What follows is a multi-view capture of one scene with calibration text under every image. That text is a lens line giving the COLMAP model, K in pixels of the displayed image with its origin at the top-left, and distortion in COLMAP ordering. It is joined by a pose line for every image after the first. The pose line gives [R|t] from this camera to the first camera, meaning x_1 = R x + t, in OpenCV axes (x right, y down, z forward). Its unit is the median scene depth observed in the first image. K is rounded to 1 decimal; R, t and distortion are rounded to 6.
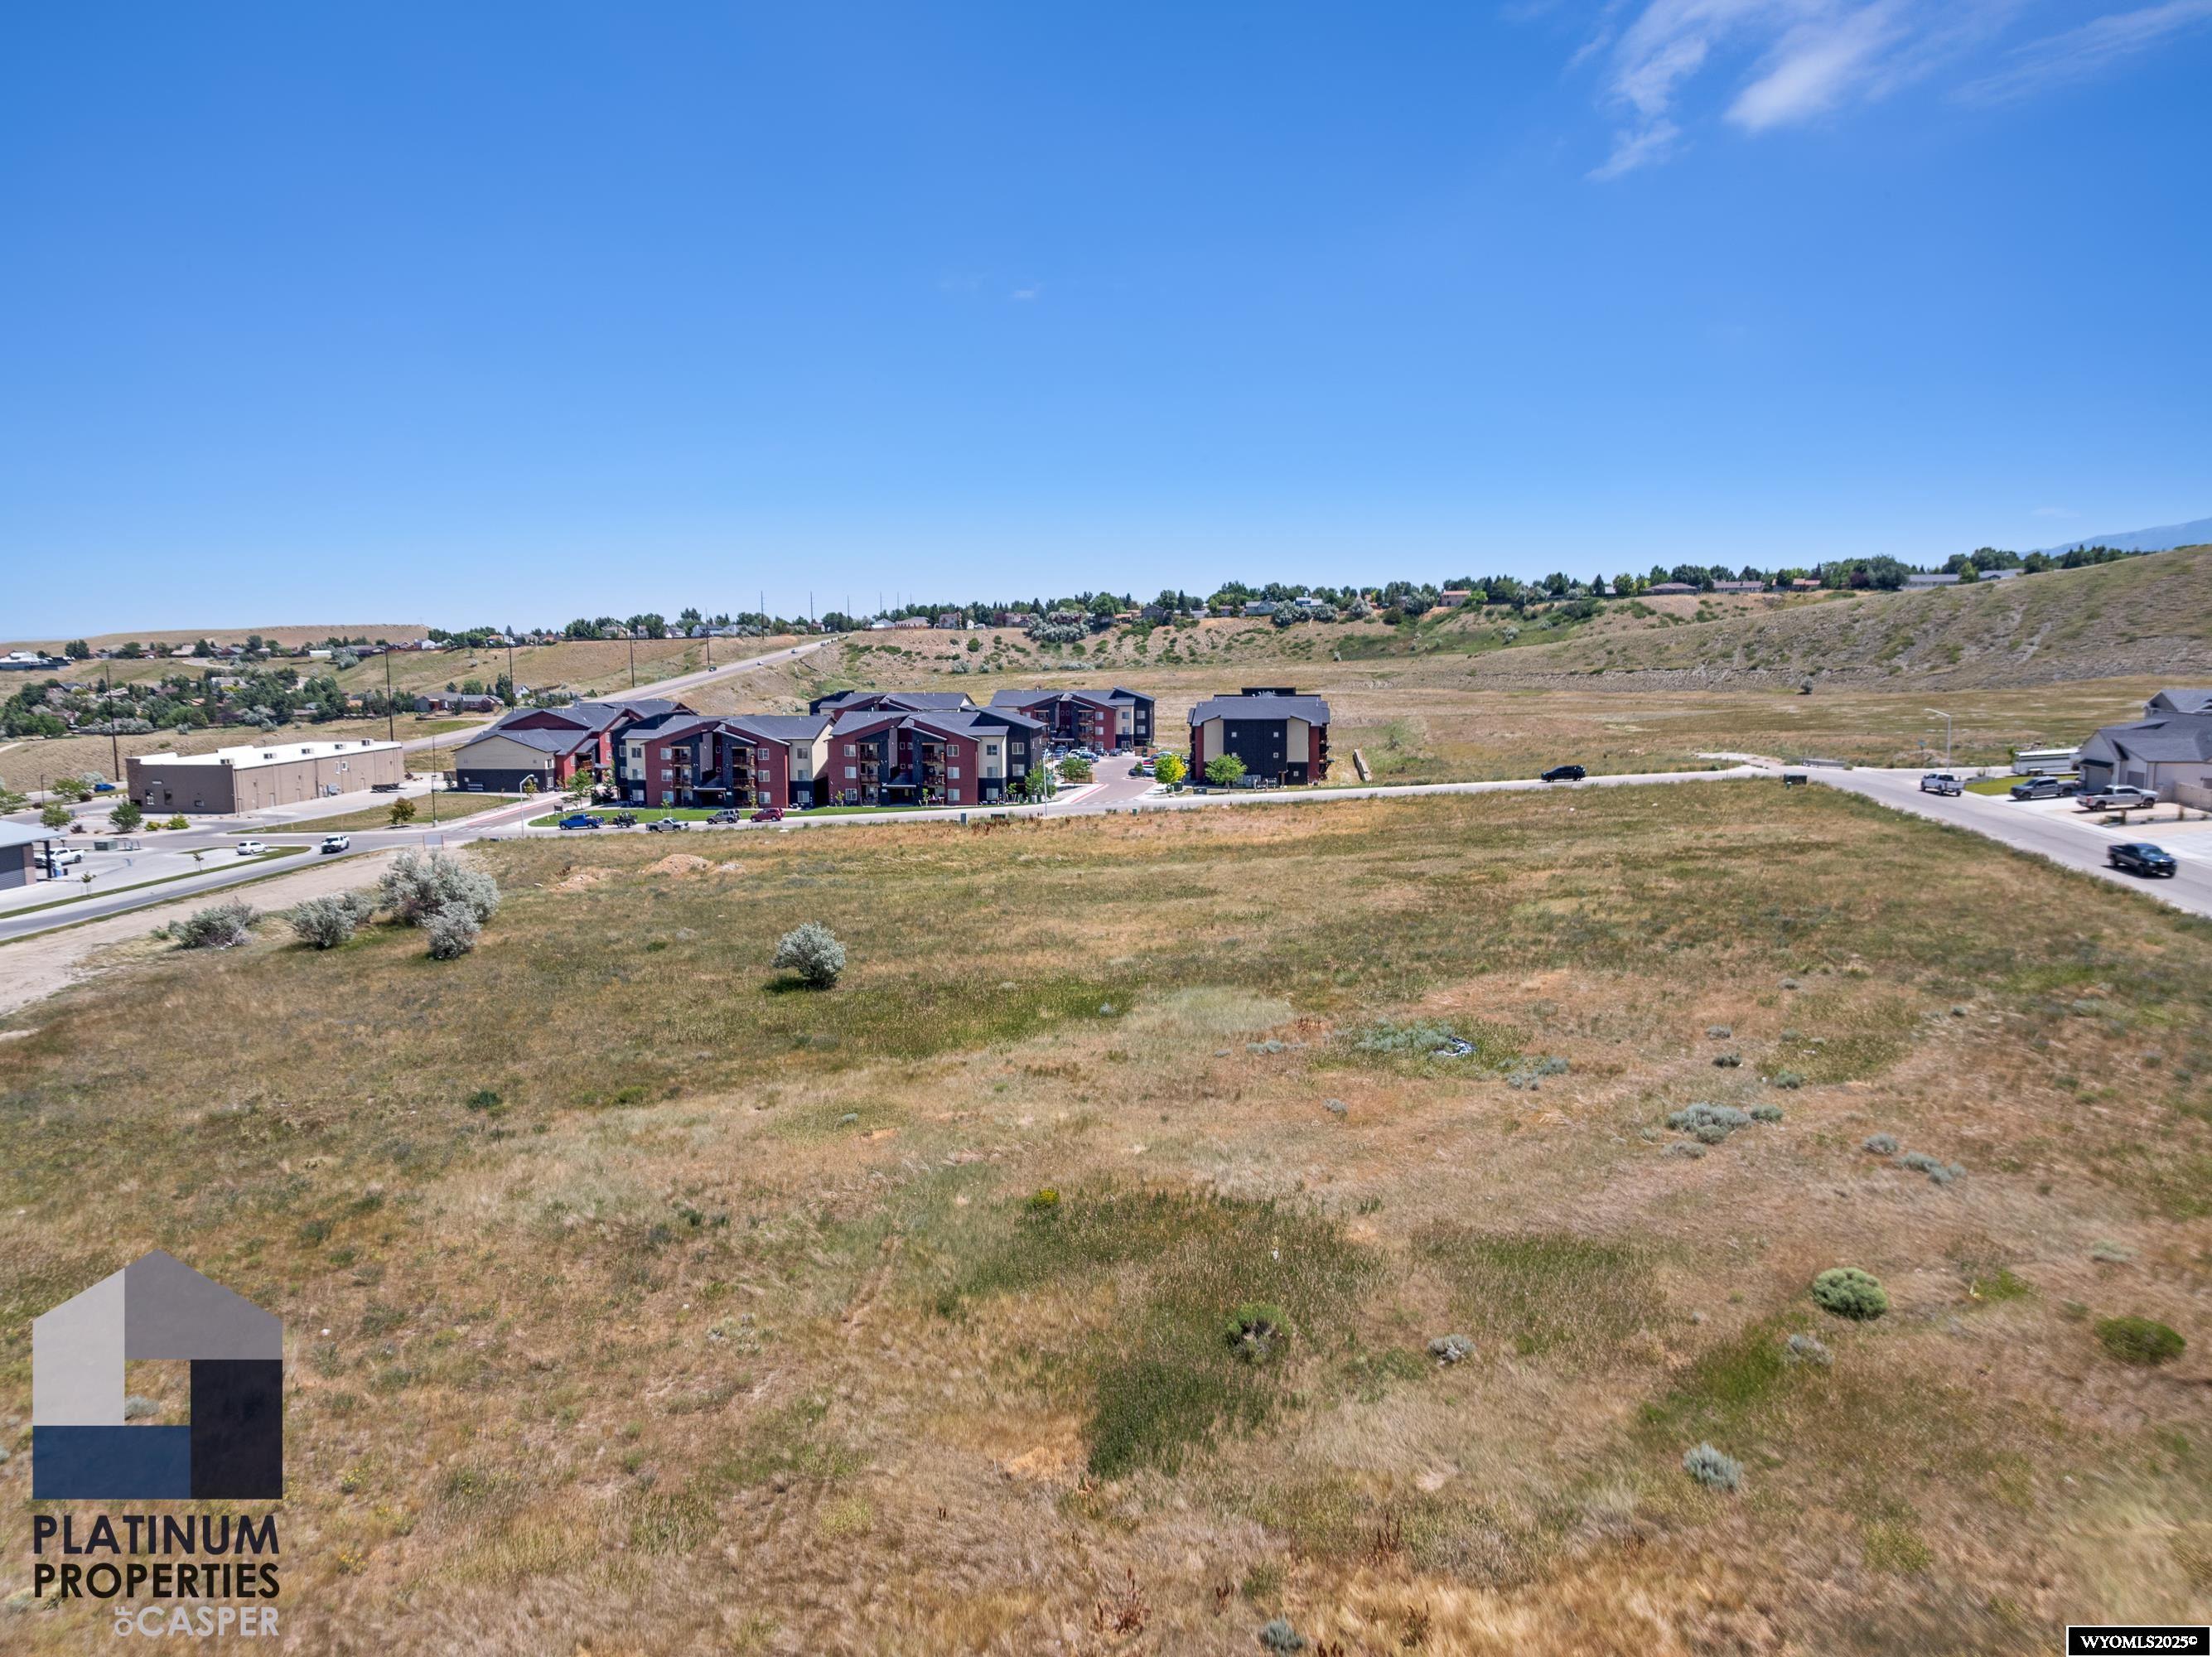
lens RADIAL K [[1556.1, 0, 1114.2], [0, 1556.1, 825.1], [0, 0, 1]] dist [-0.035524, 0.001474]
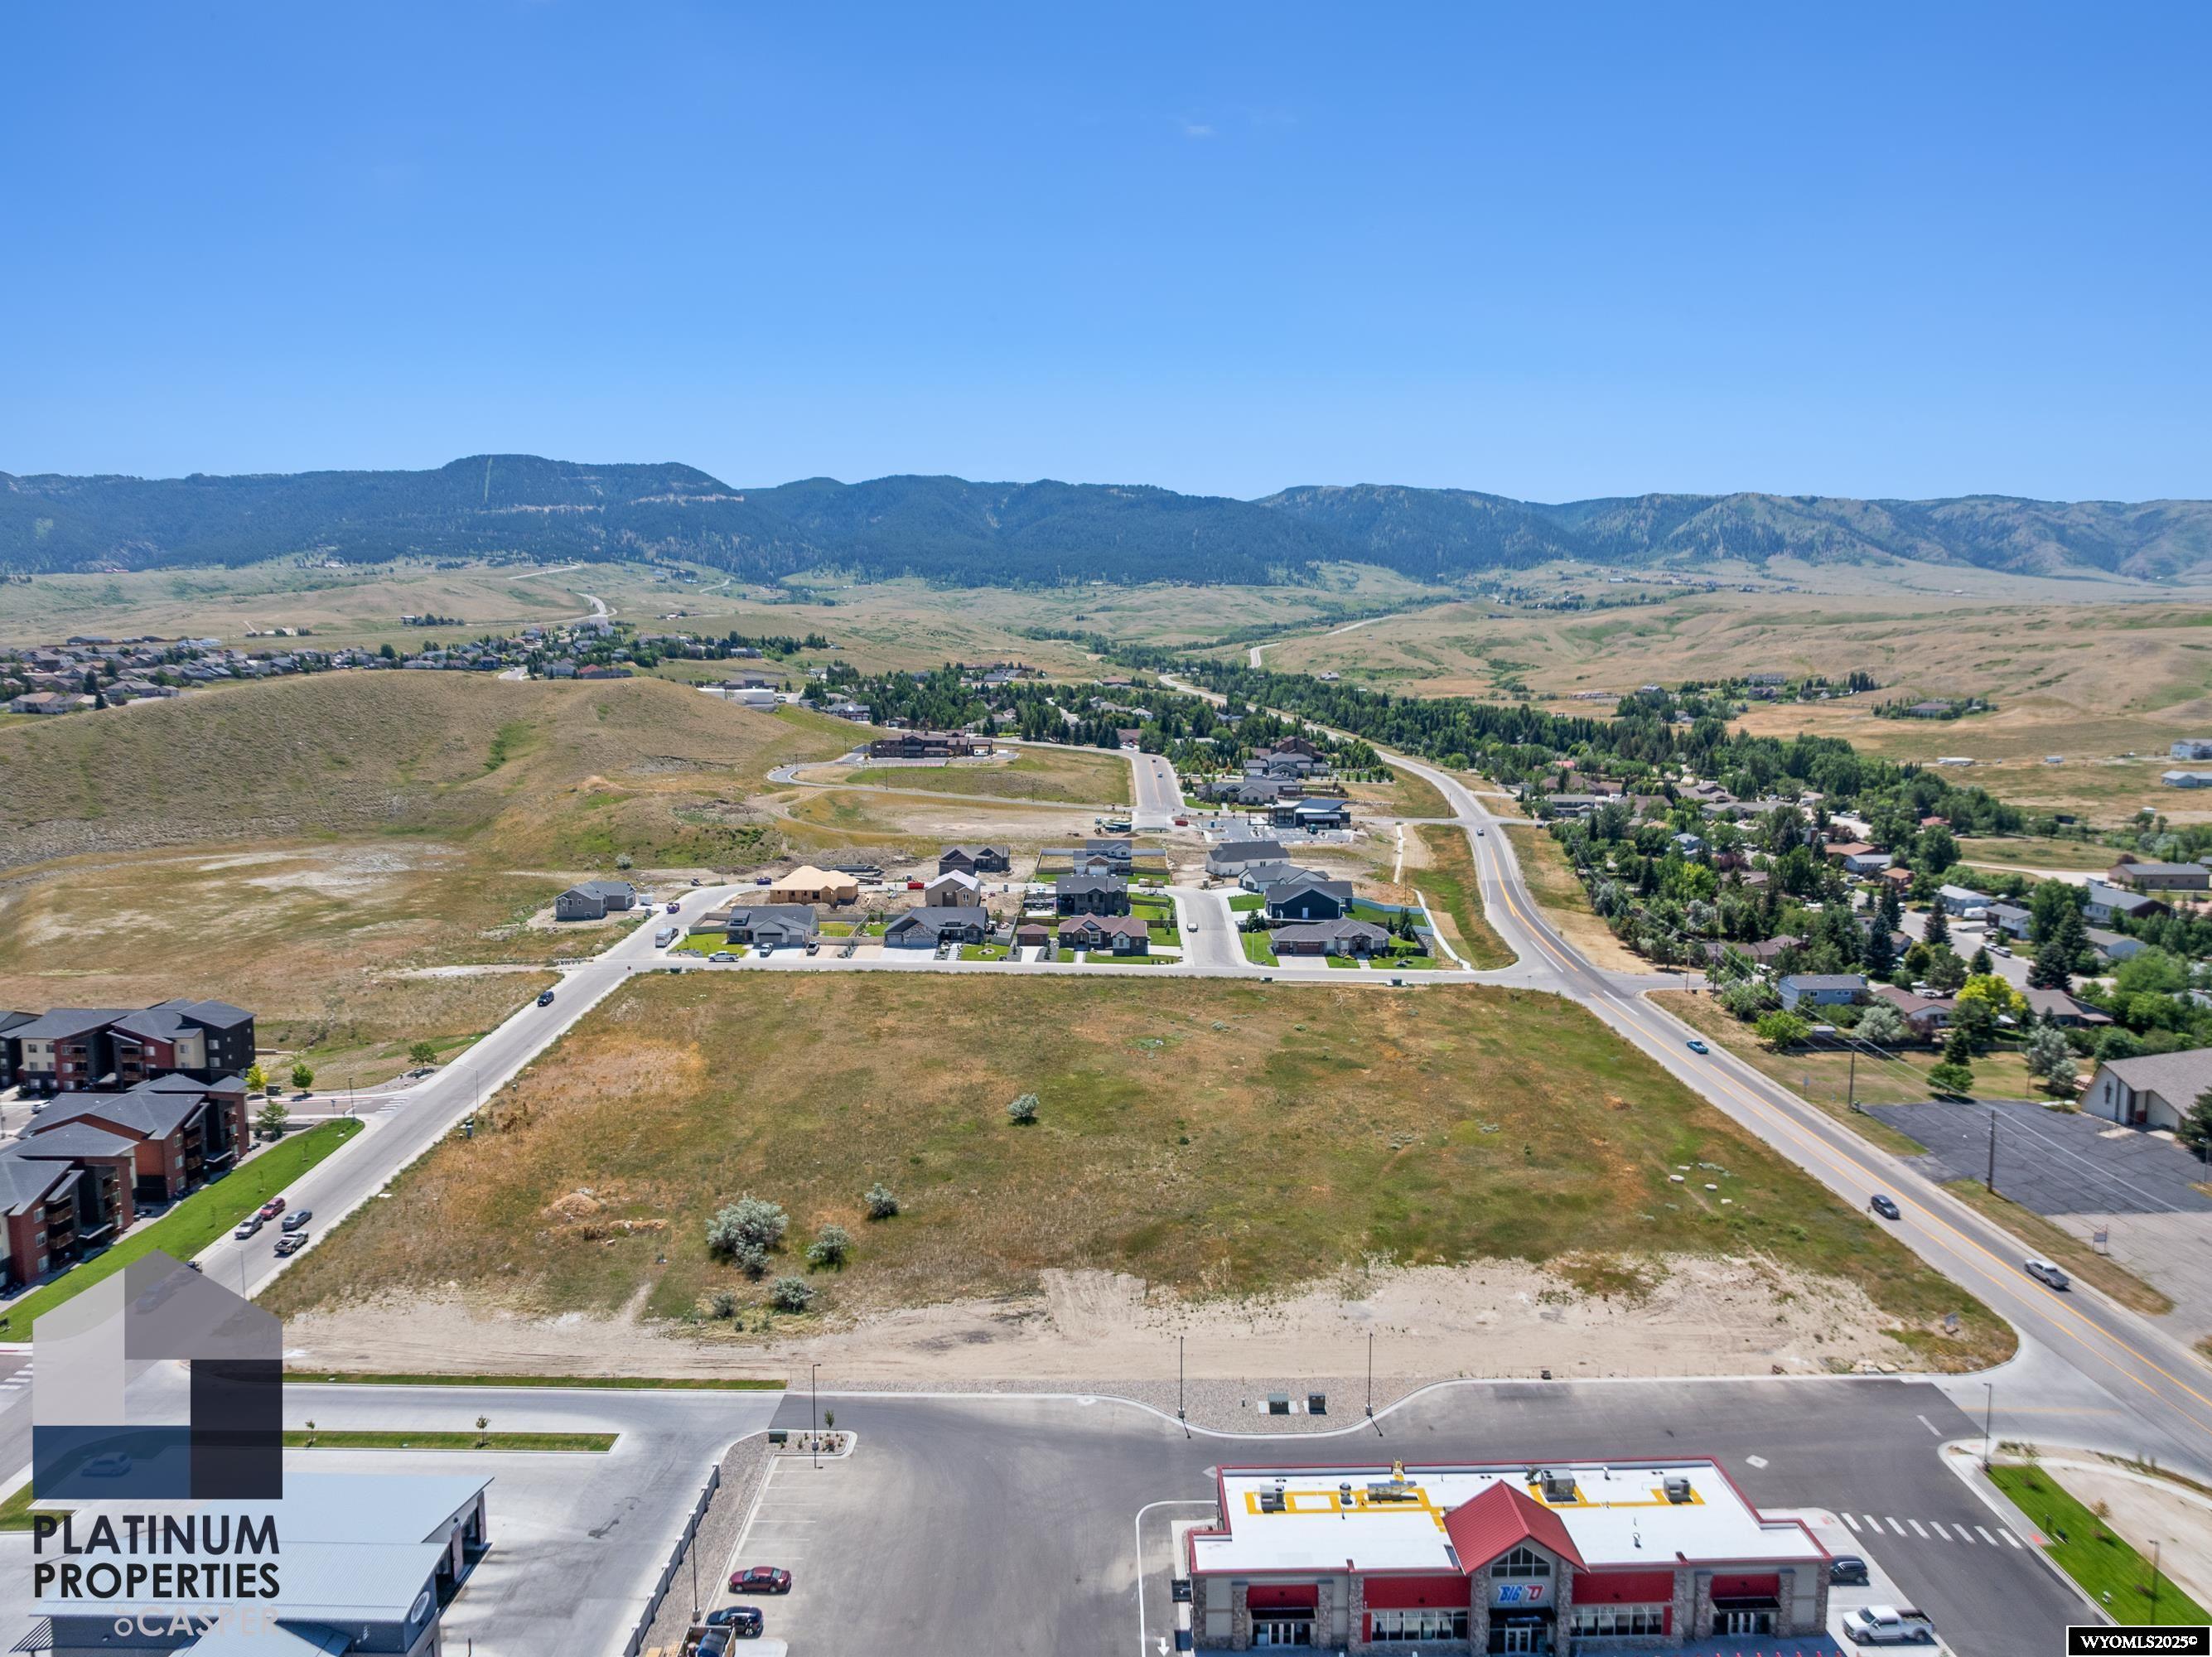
lens RADIAL K [[1556.1, 0, 1111.6], [0, 1556.1, 784.3], [0, 0, 1]] dist [-0.035524, 0.001474]
pose [[-0.117868, -0.078746, 0.989902, -0.999939], [0.124542, 0.987808, 0.093409, -0.242815], [-0.985189, 0.134294, -0.106624, 0.409580]]
